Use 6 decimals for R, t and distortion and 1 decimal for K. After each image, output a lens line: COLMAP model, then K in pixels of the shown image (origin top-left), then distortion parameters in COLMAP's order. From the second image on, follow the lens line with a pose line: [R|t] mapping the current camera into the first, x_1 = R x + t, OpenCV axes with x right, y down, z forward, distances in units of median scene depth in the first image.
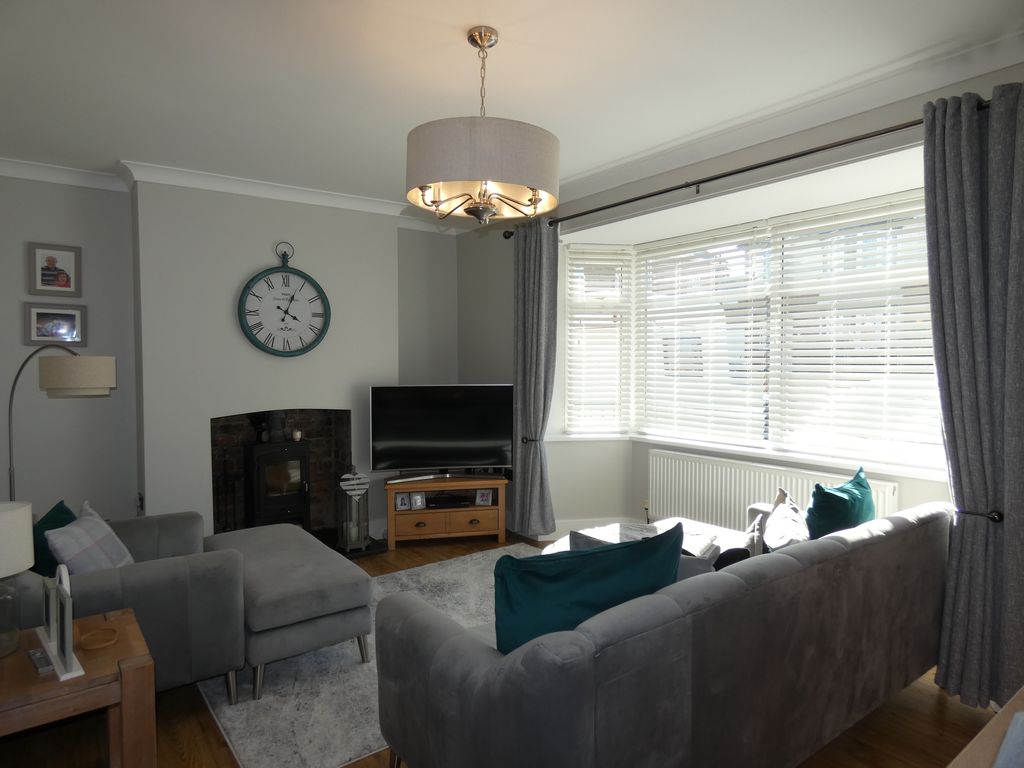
lens RADIAL K [[617.6, 0, 512.0], [0, 617.6, 384.0], [0, 0, 1]] dist [0.005556, -0.011569]
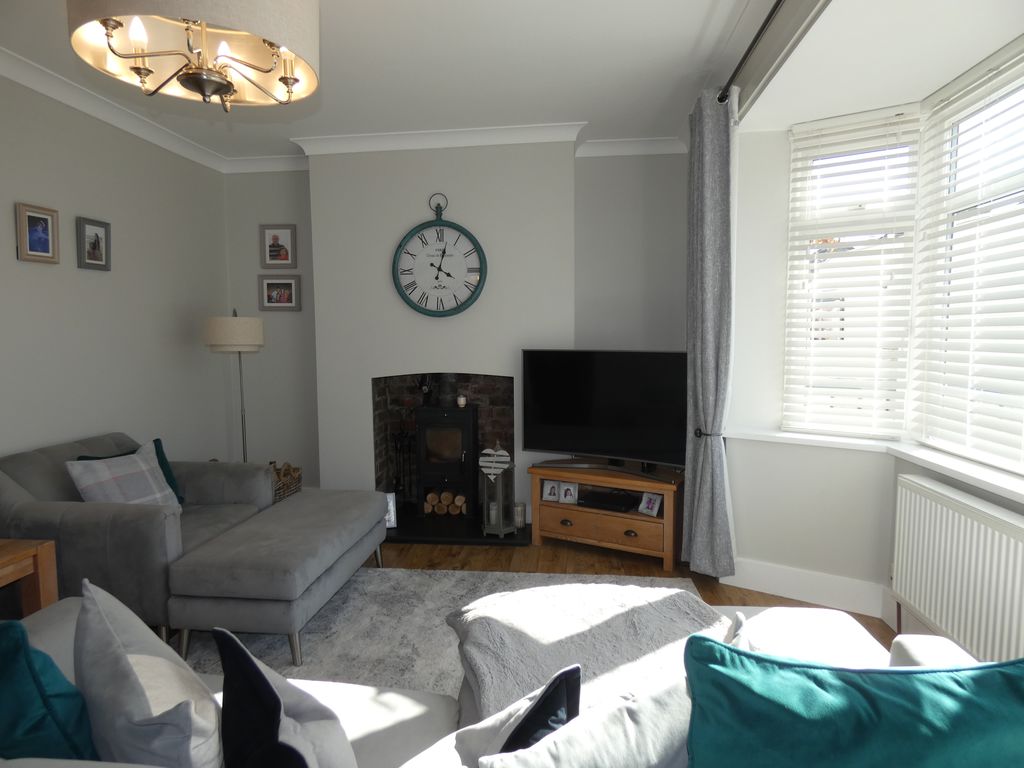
lens RADIAL K [[617.6, 0, 512.0], [0, 617.6, 384.0], [0, 0, 1]] dist [0.005556, -0.011569]
pose [[0.726305, 0.053630, -0.685277, 0.360806], [-0.020121, 0.998183, 0.056794, 0.002233], [0.687078, -0.027461, 0.726065, 0.386820]]
